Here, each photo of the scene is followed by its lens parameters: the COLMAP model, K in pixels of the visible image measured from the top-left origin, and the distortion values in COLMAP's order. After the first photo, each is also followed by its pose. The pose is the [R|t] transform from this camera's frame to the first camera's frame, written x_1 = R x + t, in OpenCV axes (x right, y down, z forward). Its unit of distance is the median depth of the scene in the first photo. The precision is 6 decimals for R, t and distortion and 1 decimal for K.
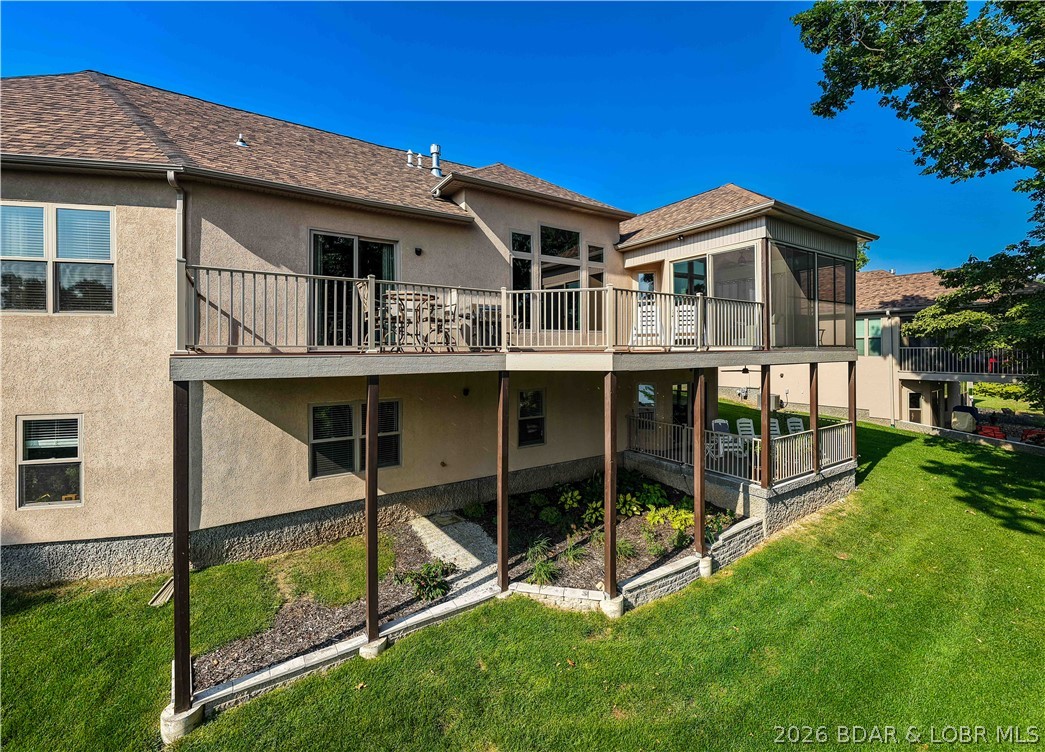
lens RADIAL K [[439.5, 0, 530.2], [0, 439.5, 351.7], [0, 0, 1]] dist [0.004853, 0.002206]
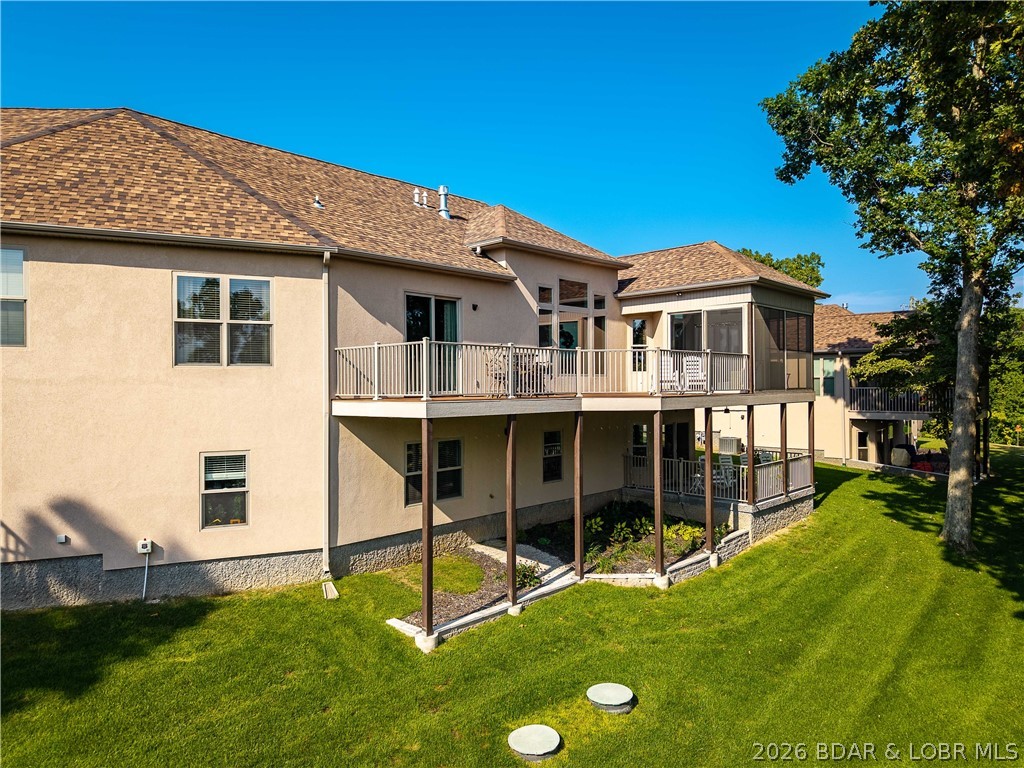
lens RADIAL K [[689.2, 0, 511.5], [0, 689.2, 386.5], [0, 0, 1]] dist [0.018532, -0.017042]
pose [[0.973348, -0.001519, 0.229326, -0.599957], [0.001969, 0.999997, -0.001732, -0.022083], [-0.229323, 0.002138, 0.973348, -0.780241]]
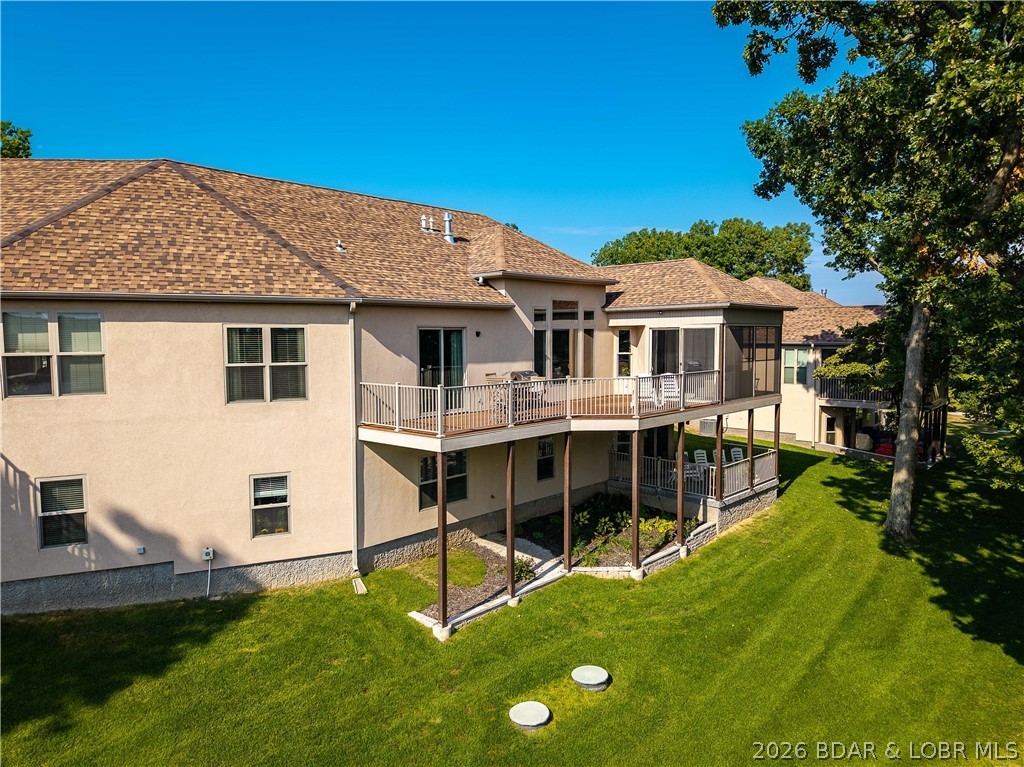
lens RADIAL K [[689.2, 0, 510.4], [0, 689.2, 387.6], [0, 0, 1]] dist [0.018532, -0.017042]
pose [[0.971826, -0.017978, 0.235014, -0.672470], [0.000134, 0.997129, 0.075723, -0.236605], [-0.235700, -0.073558, 0.969038, -1.030909]]
